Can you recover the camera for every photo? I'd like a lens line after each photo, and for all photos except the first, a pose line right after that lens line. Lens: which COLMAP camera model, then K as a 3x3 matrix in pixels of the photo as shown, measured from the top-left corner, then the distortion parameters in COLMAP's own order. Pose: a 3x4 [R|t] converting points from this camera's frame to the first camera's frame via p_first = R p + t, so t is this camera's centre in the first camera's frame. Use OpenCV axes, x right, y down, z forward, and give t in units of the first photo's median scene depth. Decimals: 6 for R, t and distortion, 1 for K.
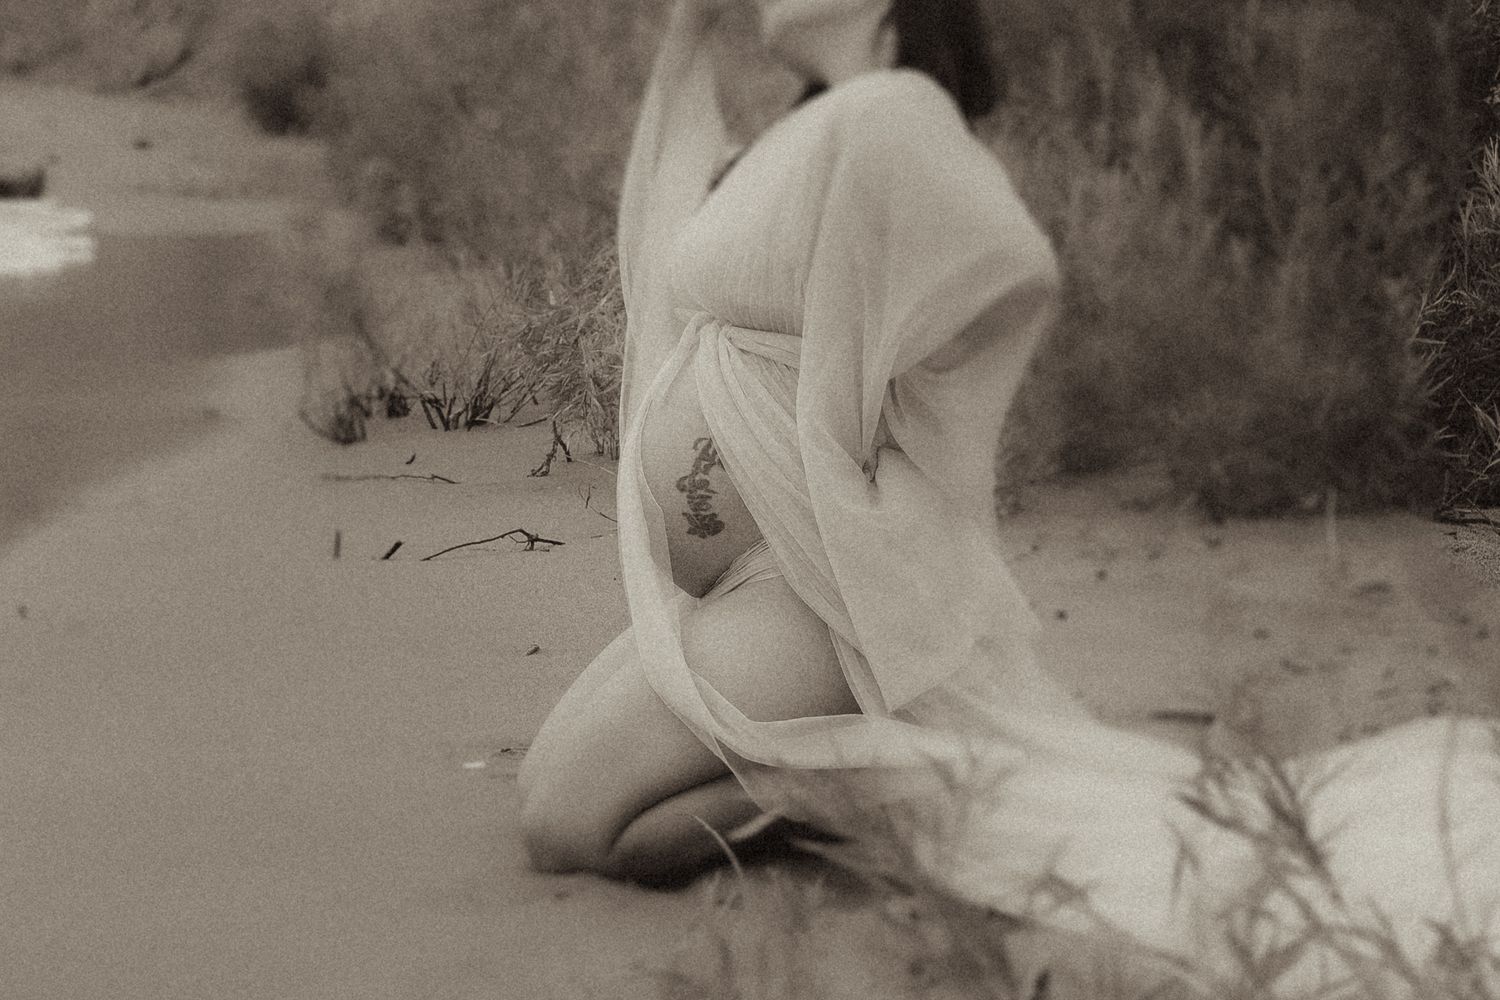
lens RADIAL K [[2361.0, 0, 697.5], [0, 2361.0, 576.4], [0, 0, 1]] dist [0.001093, 0.019170]
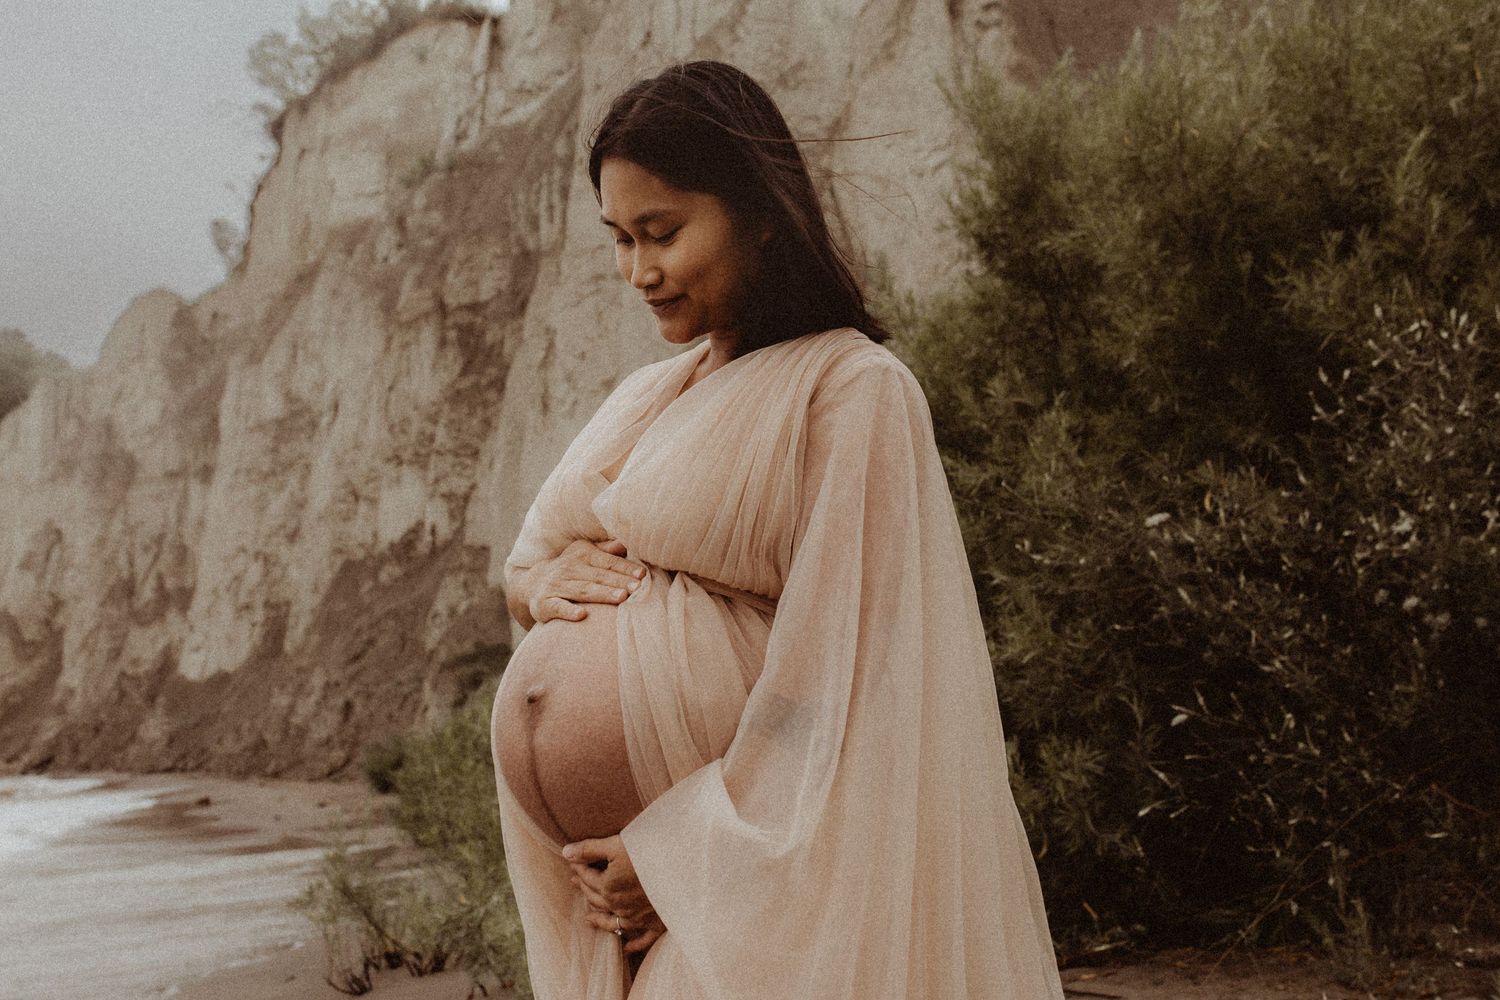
lens RADIAL K [[1406.6, 0, 746.0], [0, 1406.6, 503.0], [0, 0, 1]] dist [0.002736, 0.004583]
pose [[0.993036, -0.103223, 0.056785, 0.062366], [0.116582, 0.930426, -0.347443, 0.034829], [-0.016971, 0.351643, 0.935980, -0.199414]]
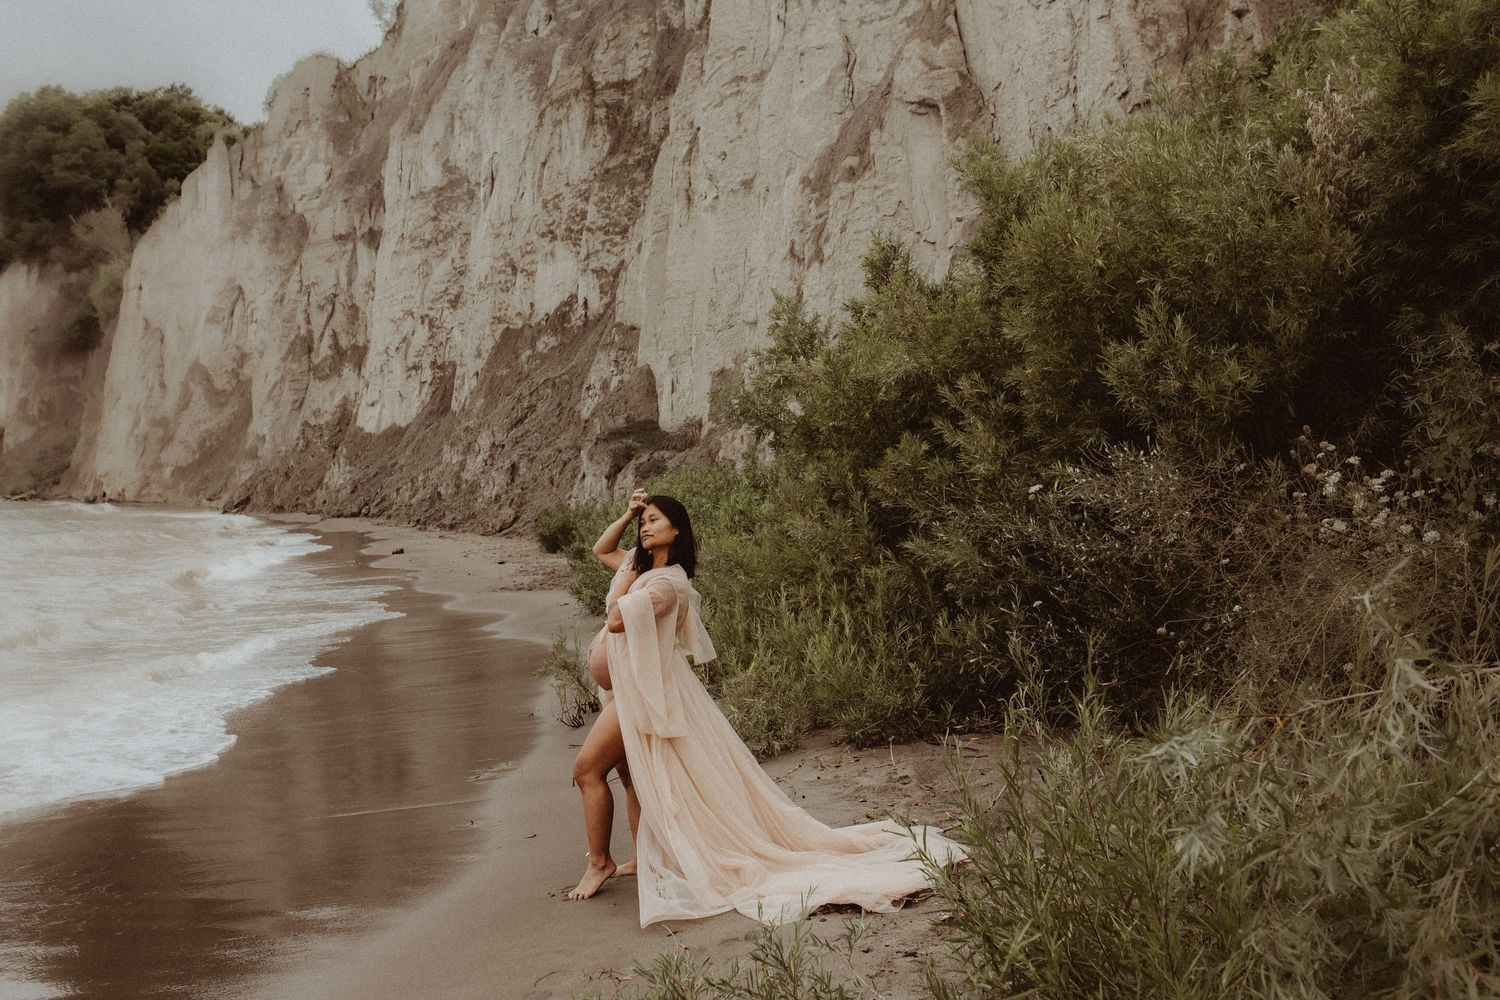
lens RADIAL K [[1406.6, 0, 746.0], [0, 1406.6, 503.0], [0, 0, 1]] dist [0.002736, 0.004583]
pose [[0.994601, -0.084075, -0.060827, 0.071164], [0.071555, 0.980171, -0.184783, 0.035755], [0.075156, 0.179433, 0.980895, -0.273095]]
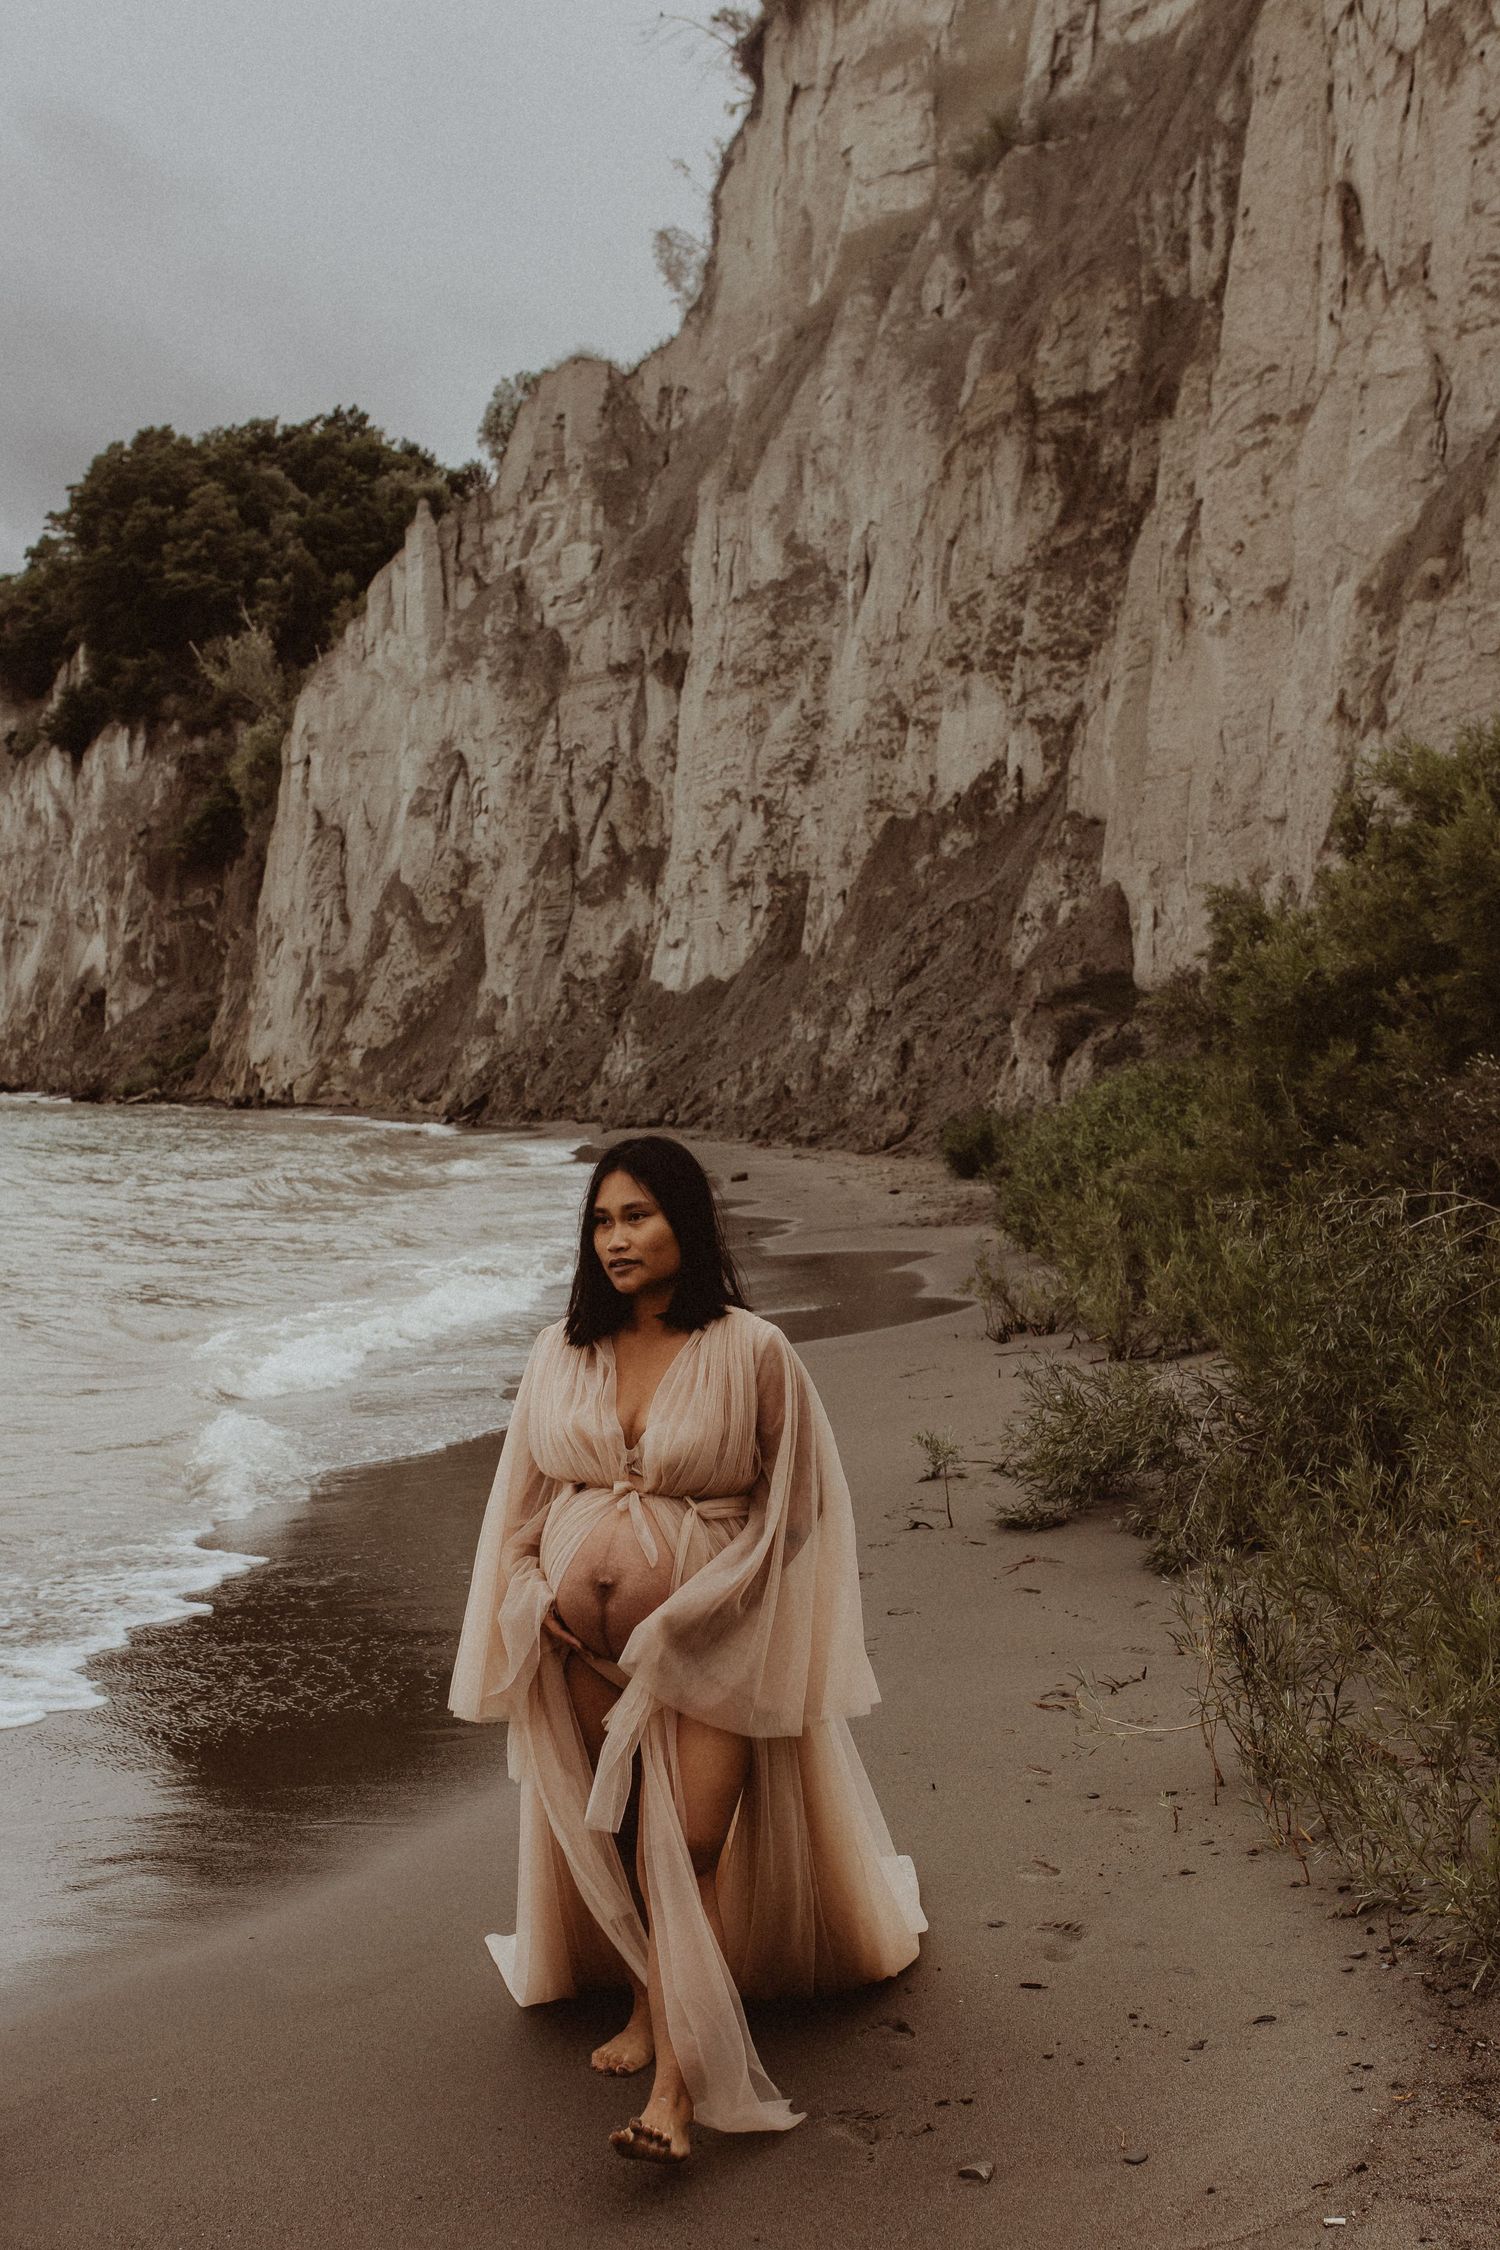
lens RADIAL K [[2545.7, 0, 692.8], [0, 2545.7, 1330.8], [0, 0, 1]] dist [0.006265, 0.006058]
pose [[0.950668, -0.064498, -0.303432, 0.097778], [0.032890, 0.993590, -0.108152, 0.062818], [0.308463, 0.092837, 0.946695, -0.415236]]
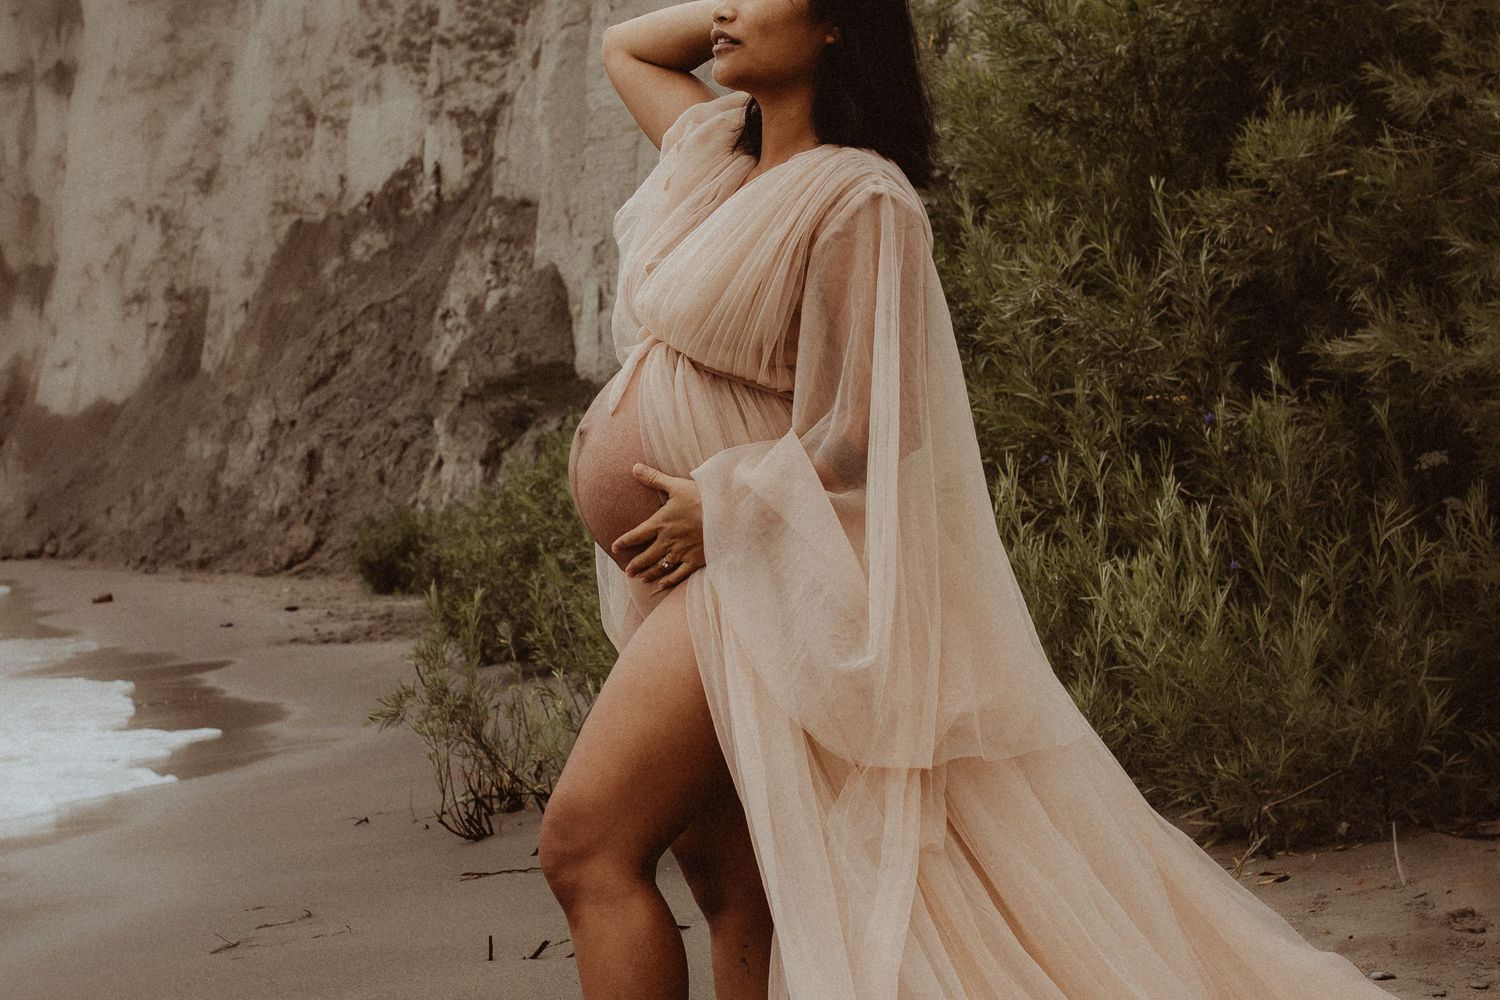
lens RADIAL K [[2361.0, 0, 697.5], [0, 2361.0, 576.4], [0, 0, 1]] dist [0.001093, 0.019170]
pose [[0.993960, -0.089818, -0.063062, 0.055592], [0.077357, 0.980994, -0.177949, 0.038862], [0.077847, 0.171996, 0.982017, -0.211363]]
